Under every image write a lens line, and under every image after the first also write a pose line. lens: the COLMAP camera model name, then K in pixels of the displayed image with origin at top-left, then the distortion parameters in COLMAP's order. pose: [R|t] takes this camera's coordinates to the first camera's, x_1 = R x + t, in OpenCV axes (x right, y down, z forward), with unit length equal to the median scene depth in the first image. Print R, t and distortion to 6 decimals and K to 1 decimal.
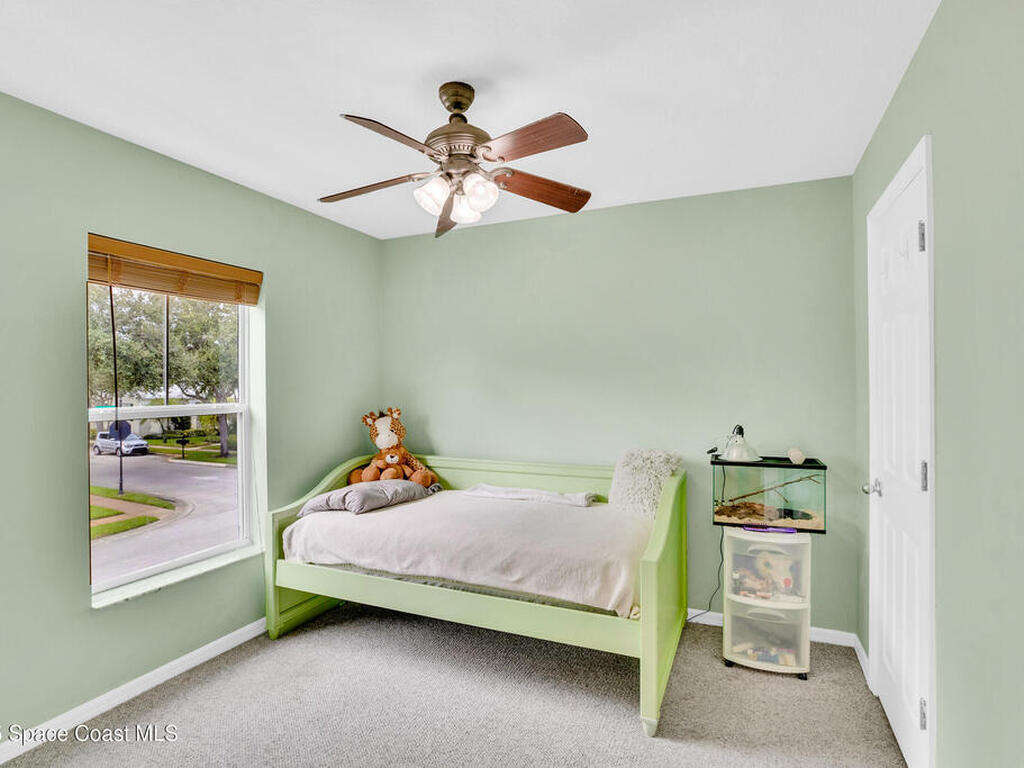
lens RADIAL K [[528.6, 0, 513.4], [0, 528.6, 385.6], [0, 0, 1]] dist [-0.040213, 0.010382]
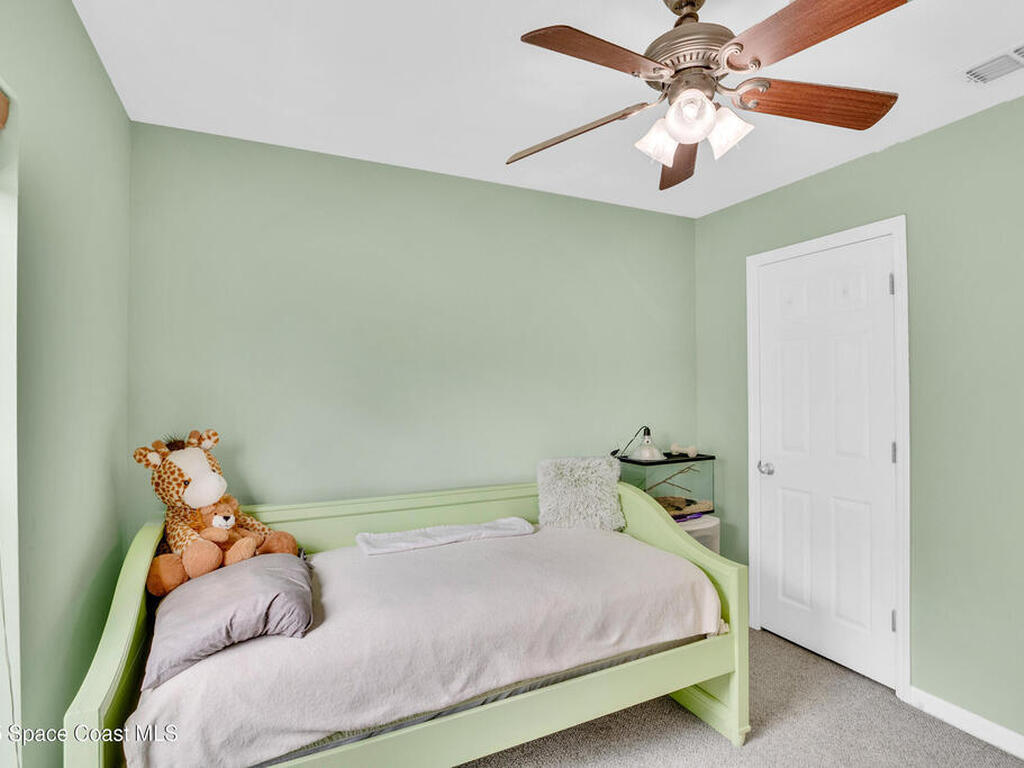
lens RADIAL K [[528.6, 0, 513.8], [0, 528.6, 385.4], [0, 0, 1]] dist [-0.040213, 0.010382]
pose [[0.648011, 0.006145, 0.761606, -0.605694], [0.002712, 0.999942, -0.010375, 0.001356], [-0.761626, 0.008789, 0.647957, 0.543687]]
